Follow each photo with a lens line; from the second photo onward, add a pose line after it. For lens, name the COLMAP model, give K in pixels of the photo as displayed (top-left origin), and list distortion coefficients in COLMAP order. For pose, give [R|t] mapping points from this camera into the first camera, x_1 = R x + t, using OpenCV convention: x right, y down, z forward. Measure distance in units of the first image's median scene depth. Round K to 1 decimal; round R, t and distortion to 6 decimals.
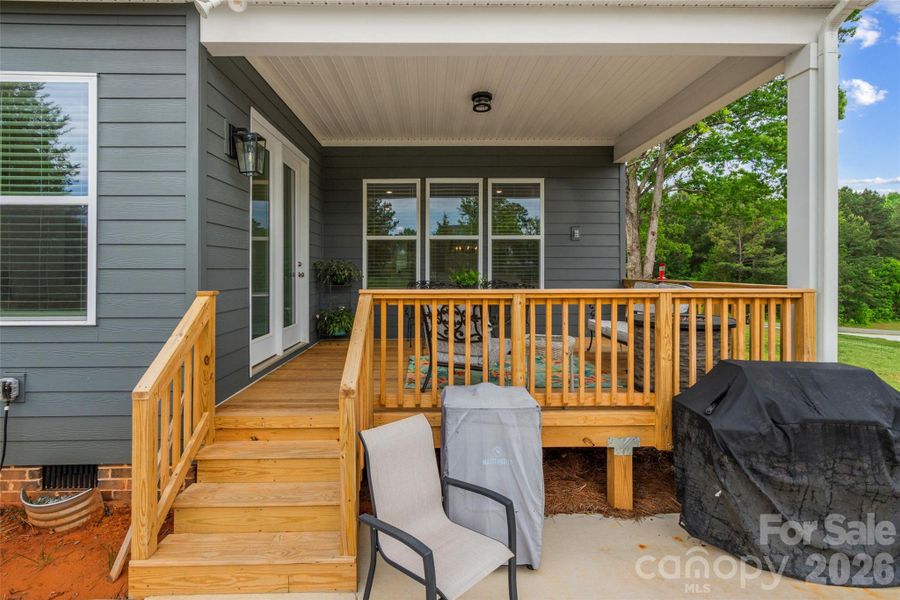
lens RADIAL K [[467.8, 0, 447.8], [0, 467.8, 271.2], [0, 0, 1]] dist [0.001649, 0.000640]
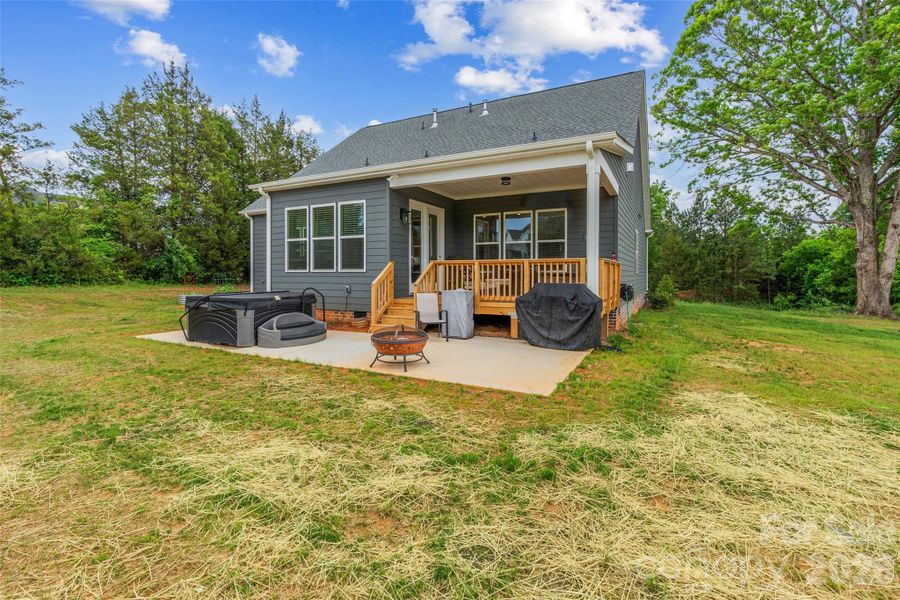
lens RADIAL K [[415.8, 0, 443.0], [0, 415.8, 291.4], [0, 0, 1]] dist [-0.014118, 0.000518]
pose [[0.880626, 0.026212, -0.473087, 1.131140], [-0.002989, 0.998756, 0.049772, 0.098224], [0.473803, -0.042416, 0.879609, -1.349083]]
